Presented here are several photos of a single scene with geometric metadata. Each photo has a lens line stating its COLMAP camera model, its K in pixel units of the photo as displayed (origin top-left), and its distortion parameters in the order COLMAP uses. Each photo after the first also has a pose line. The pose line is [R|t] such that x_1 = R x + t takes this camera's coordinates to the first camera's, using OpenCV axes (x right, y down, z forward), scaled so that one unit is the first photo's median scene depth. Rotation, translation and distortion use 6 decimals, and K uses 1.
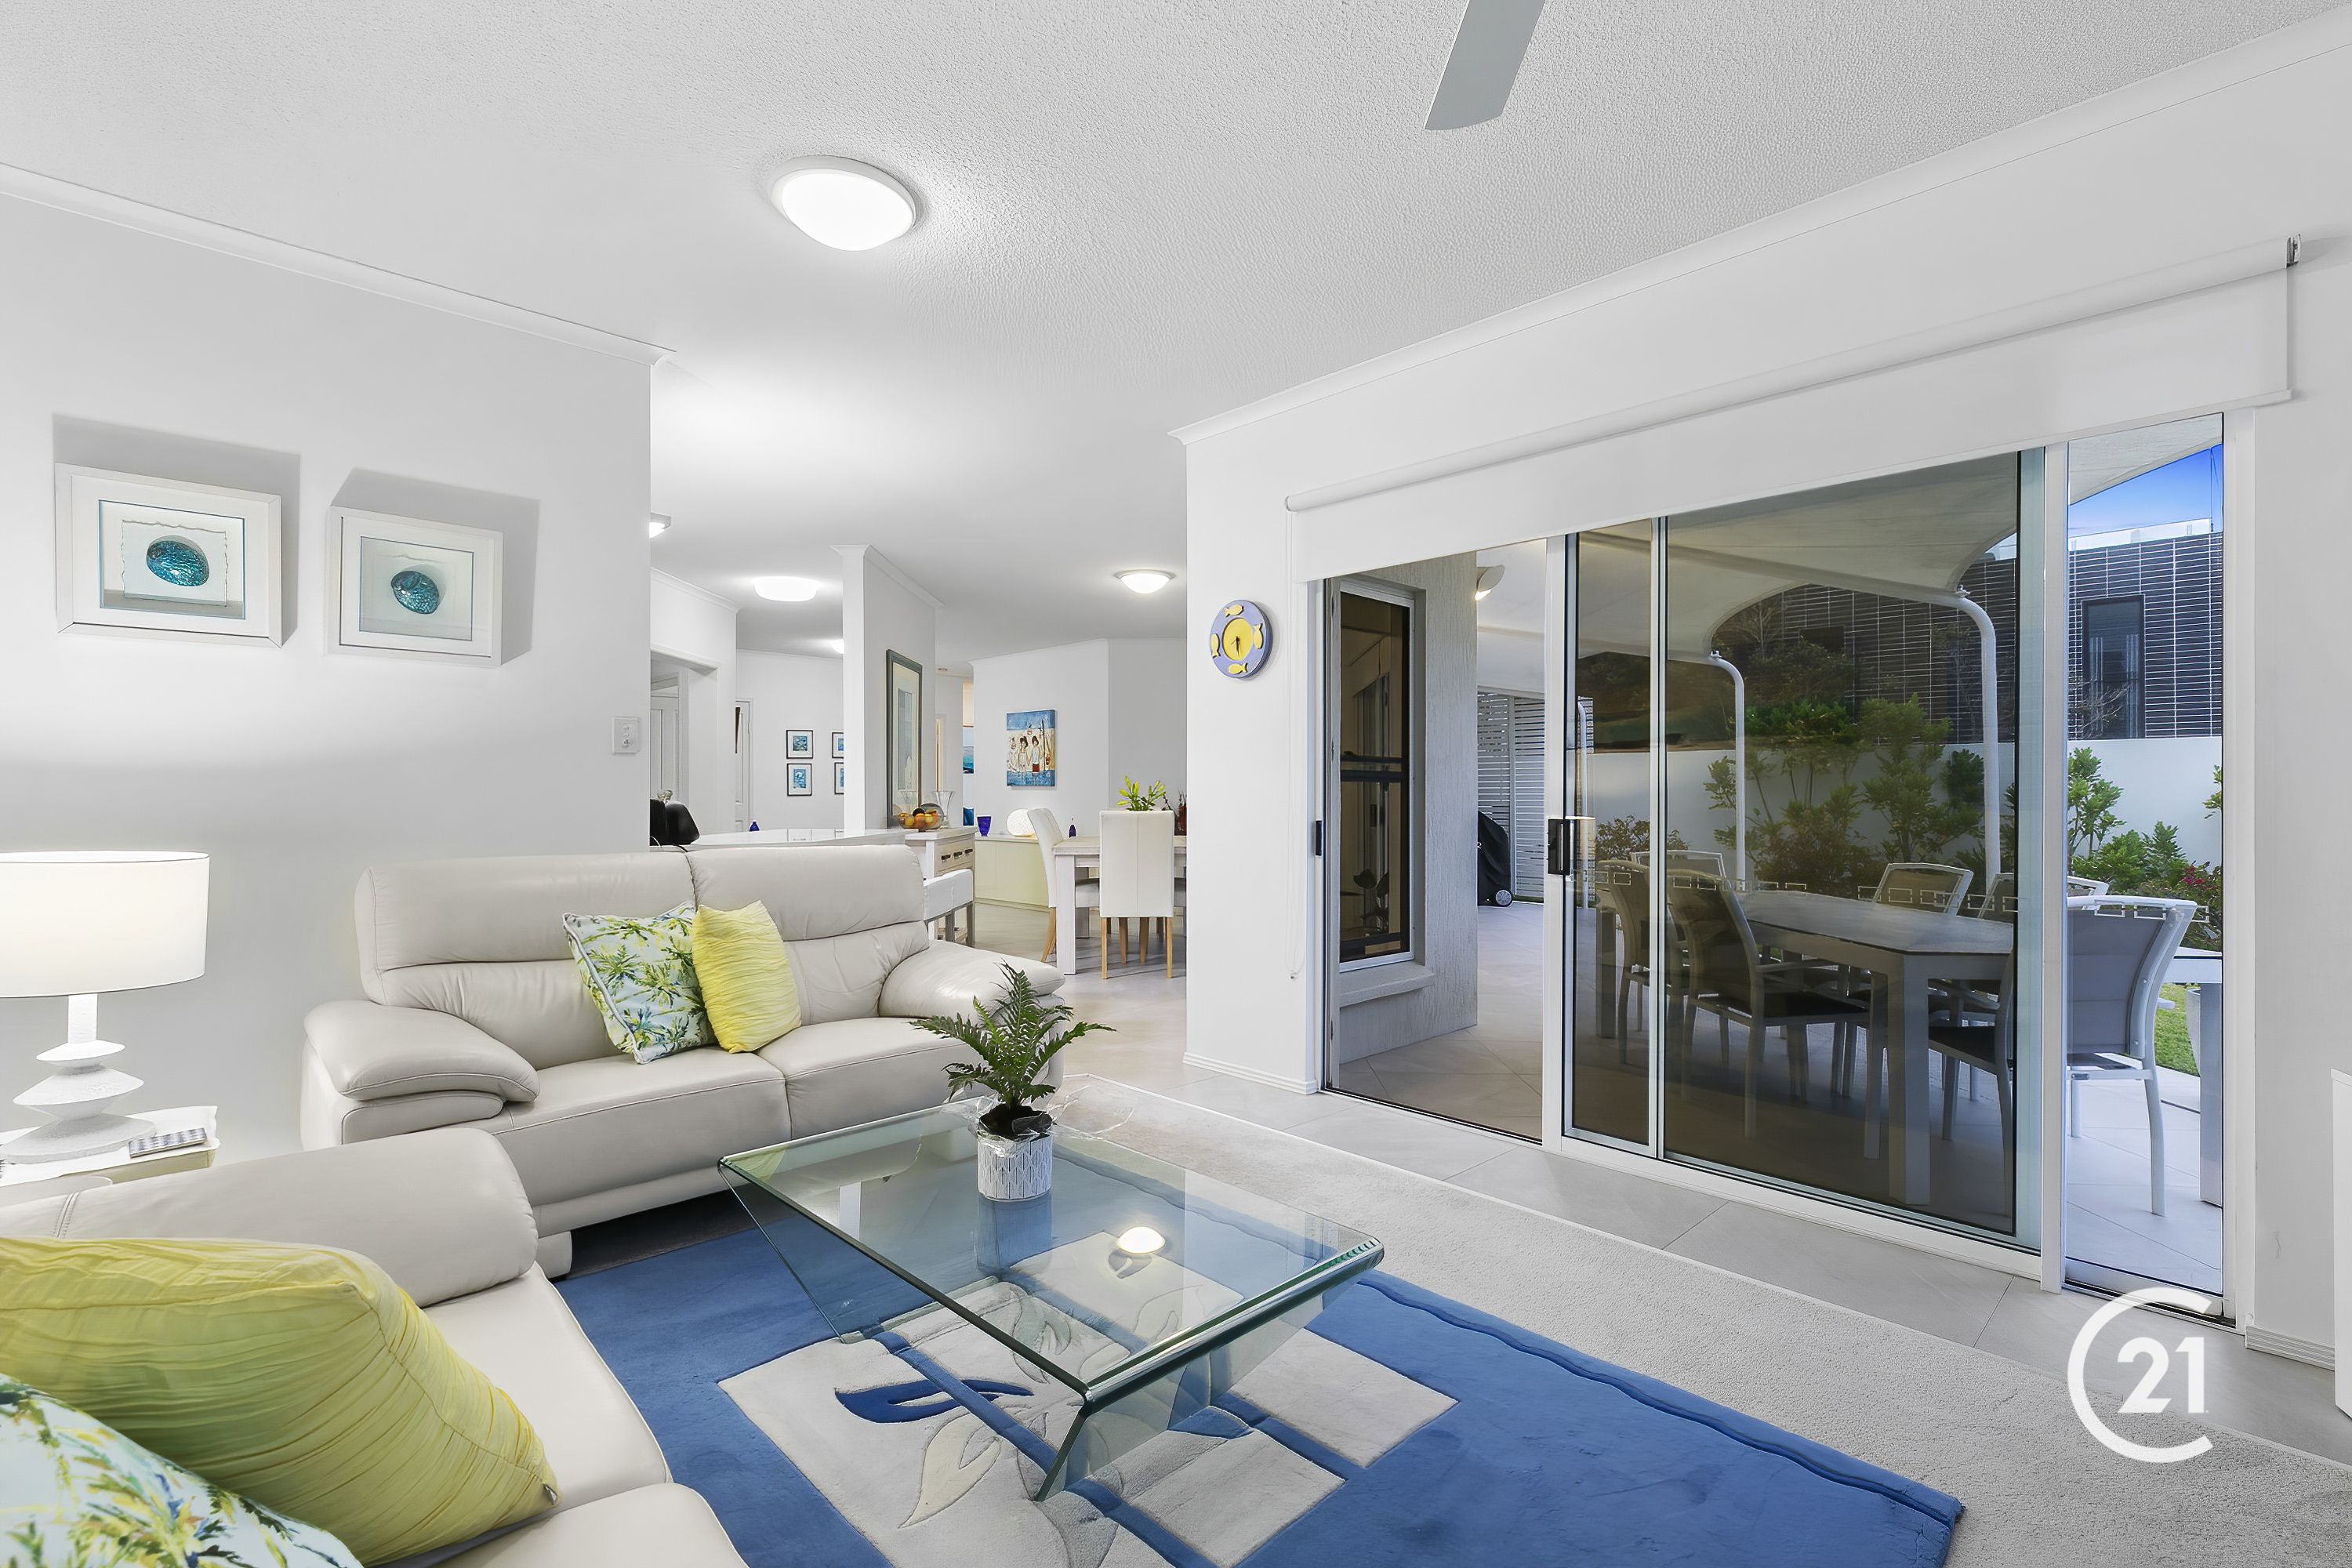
lens RADIAL K [[1047.4, 0, 1176.0], [0, 1047.4, 784.0], [0, 0, 1]] dist [0.000743, 0.000053]
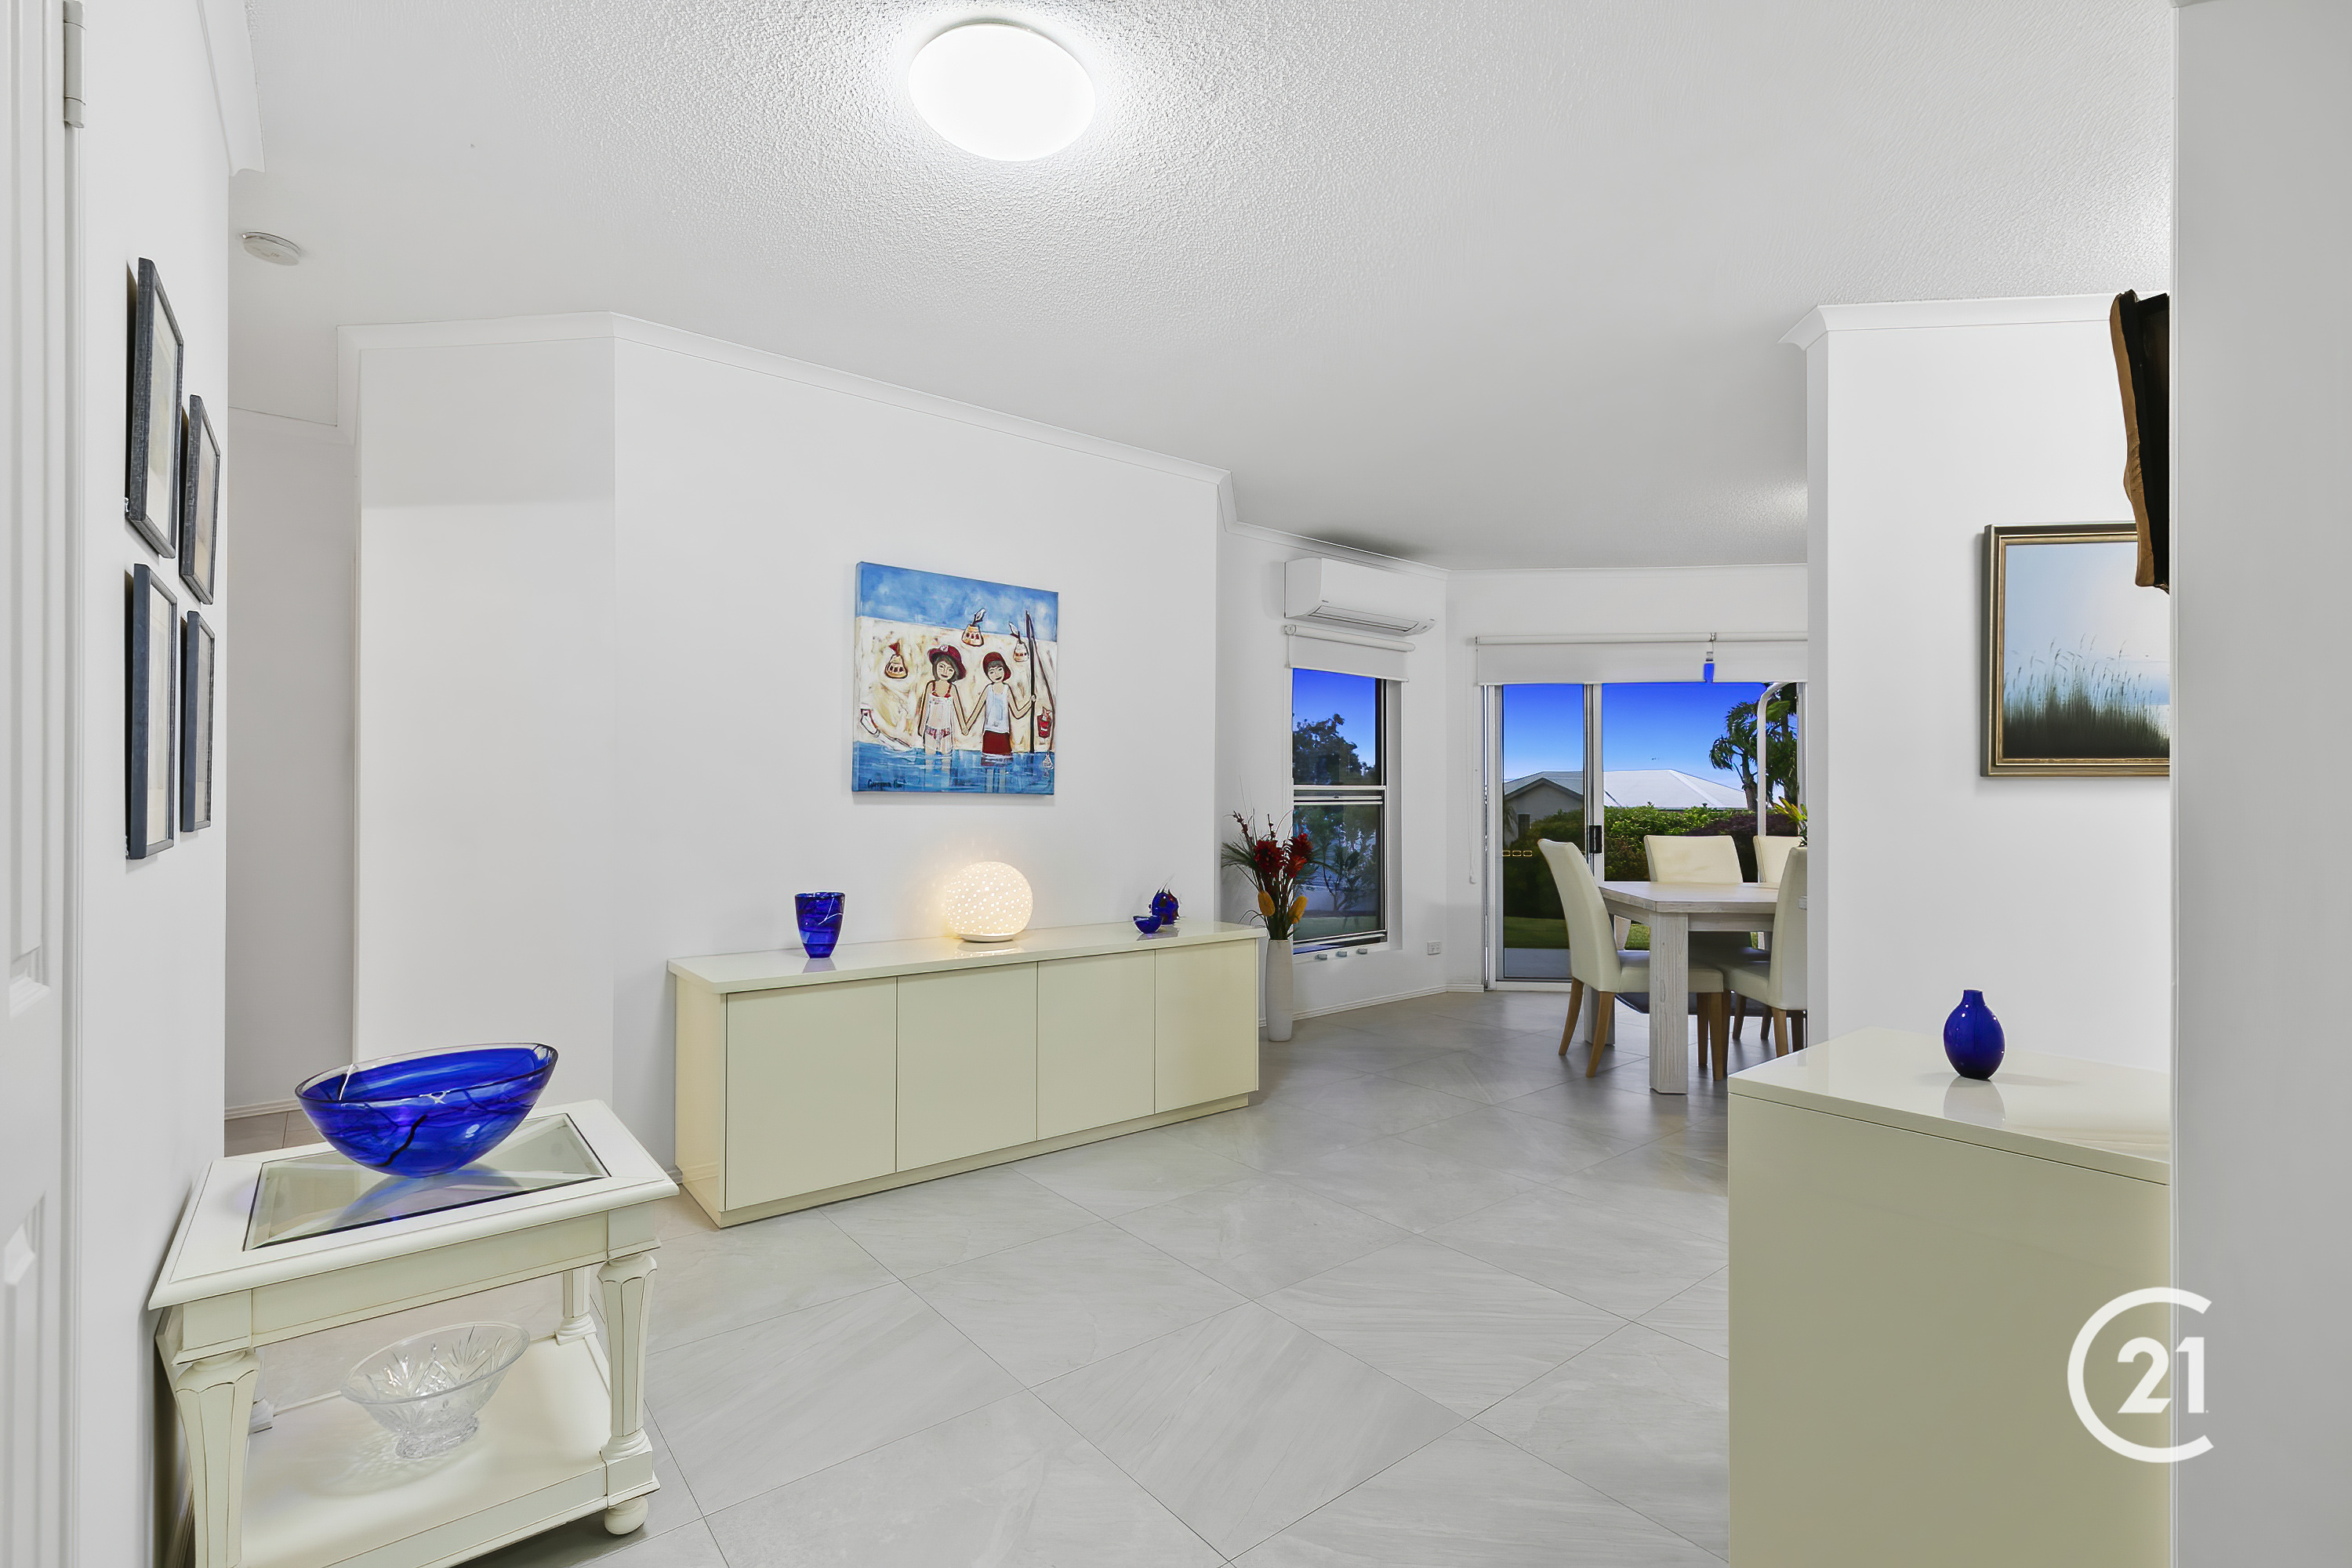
lens RADIAL K [[1047.4, 0, 1176.0], [0, 1047.4, 784.0], [0, 0, 1]] dist [0.000743, 0.000053]
pose [[0.103359, 0.020407, 0.994435, -0.479068], [-0.009474, 0.999764, -0.019531, 0.005163], [-0.994599, -0.007403, 0.103528, 0.896477]]
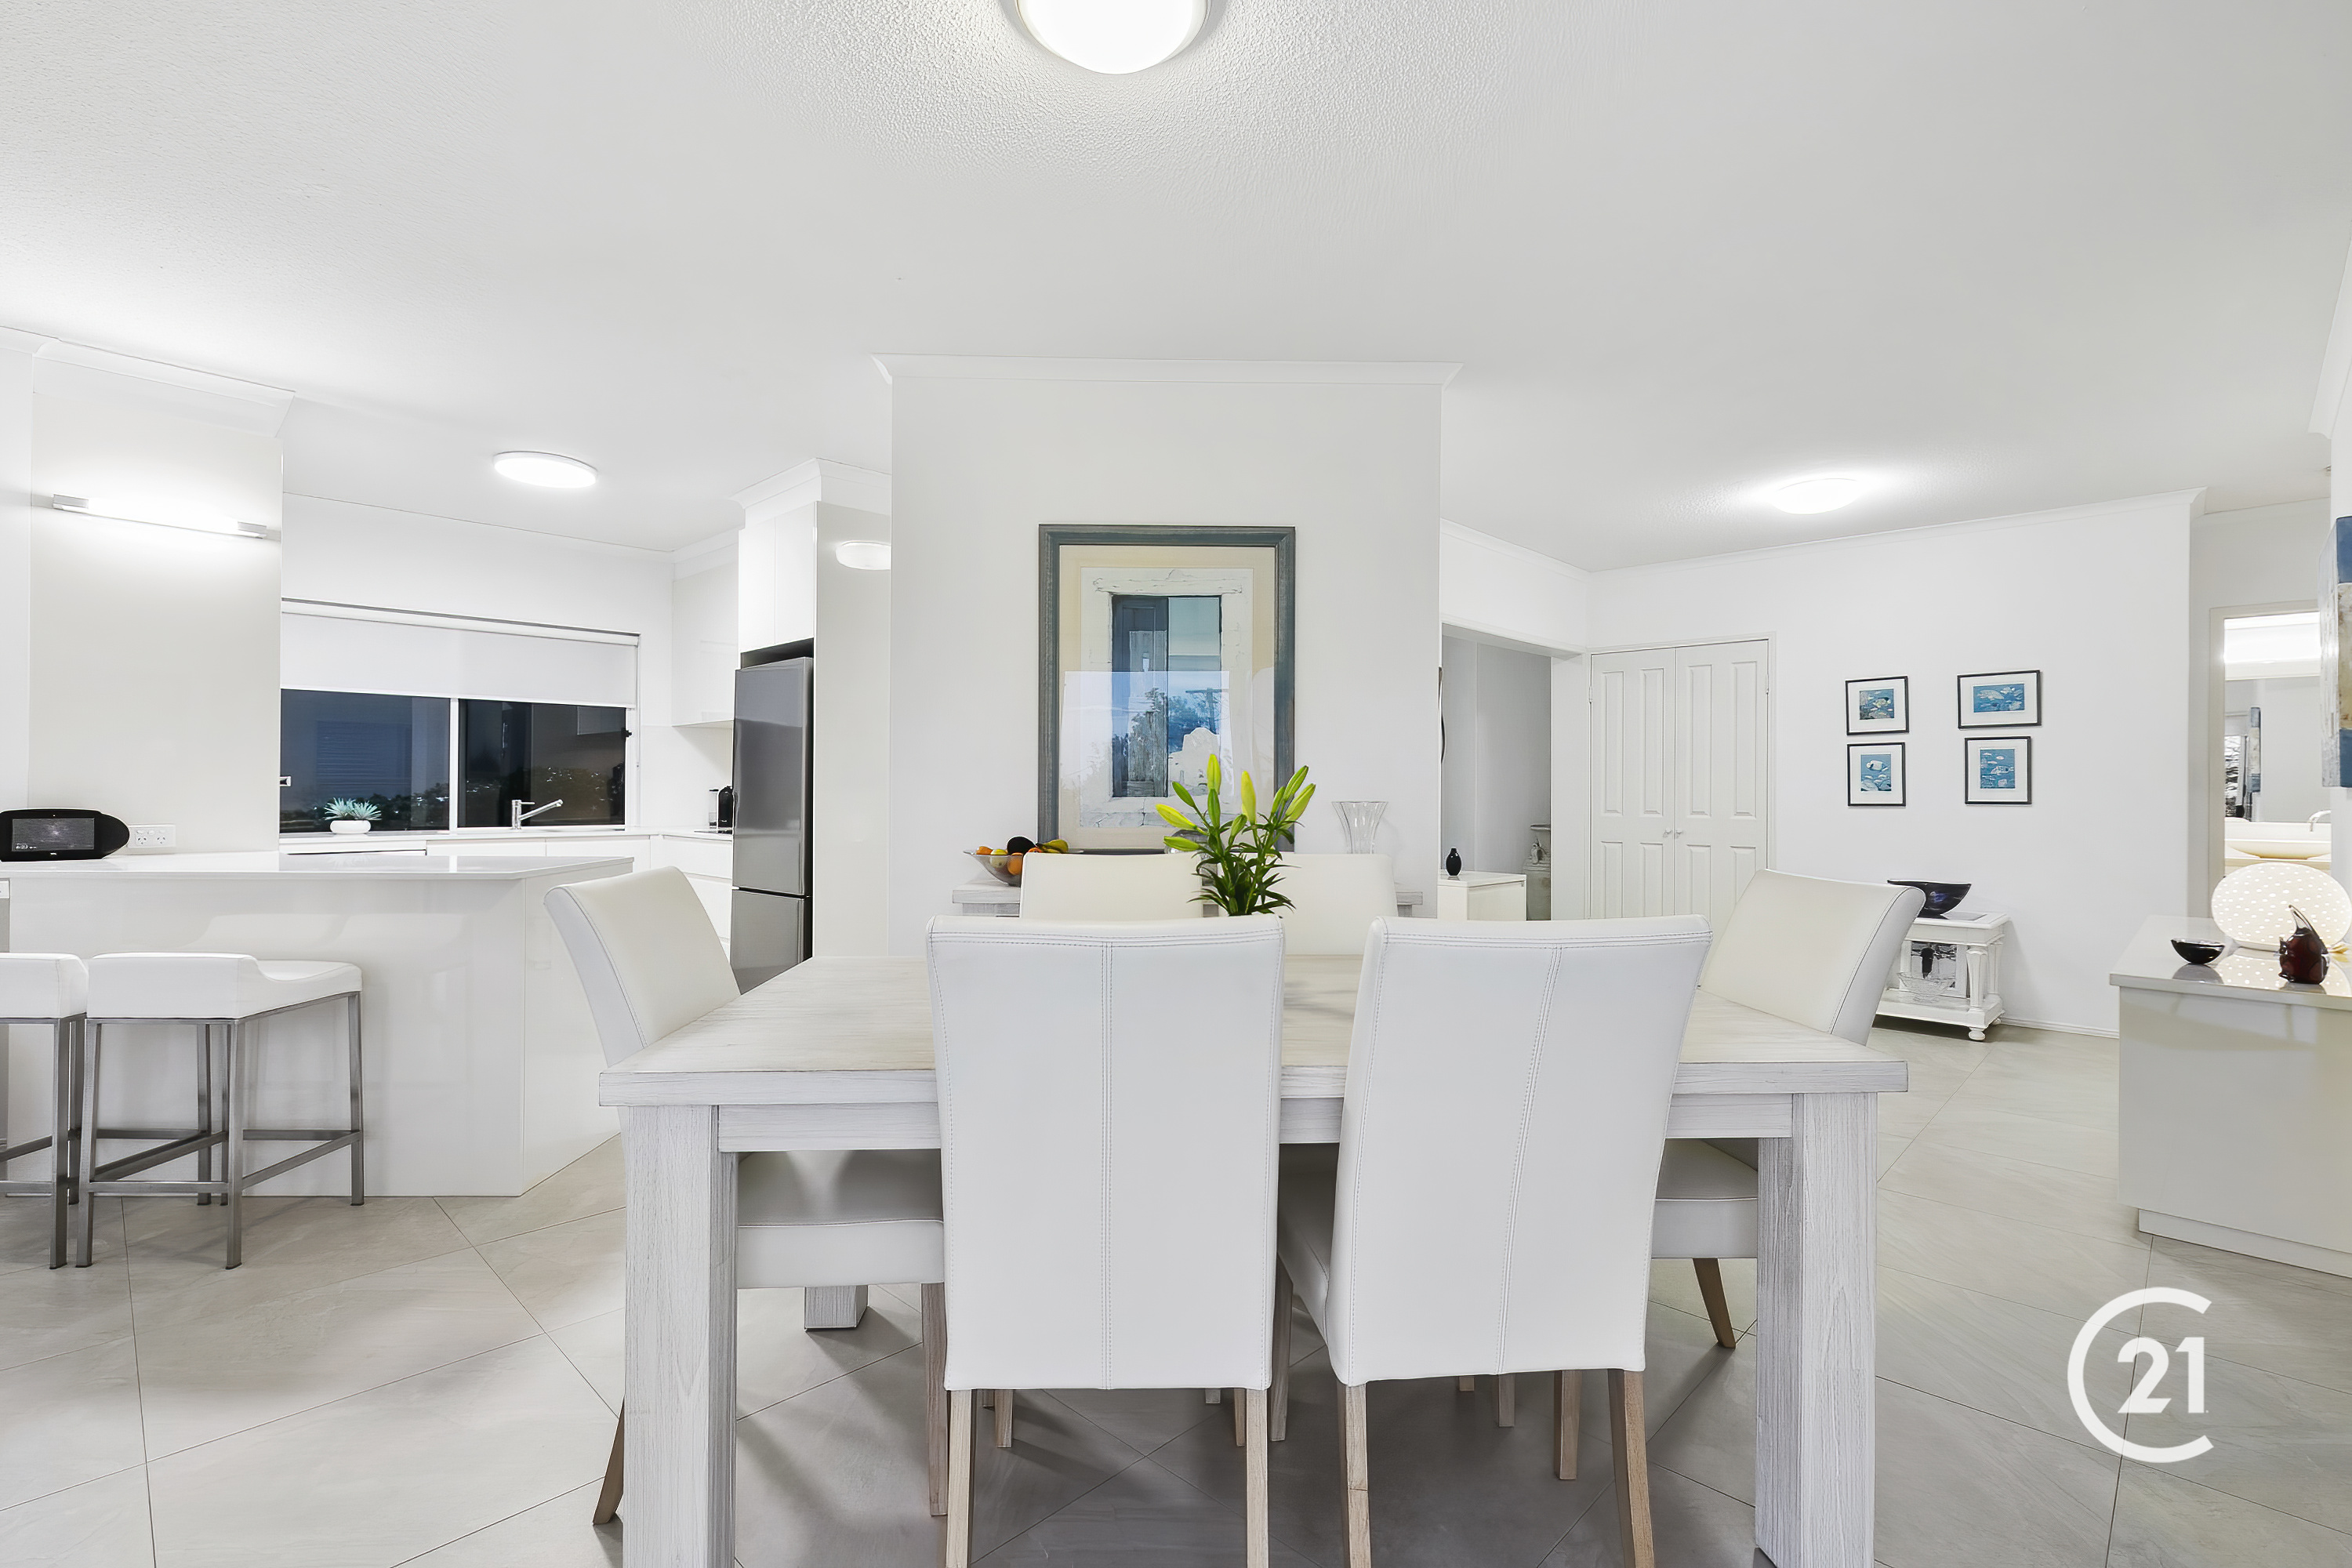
lens RADIAL K [[1071.8, 0, 1176.0], [0, 1071.8, 784.0], [0, 0, 1]] dist [0.002550, 0.000041]
pose [[0.027231, -0.004272, -0.999620, 0.161847], [0.003607, 0.999985, -0.004175, 0.001357], [0.999623, -0.003492, 0.027246, 0.659071]]
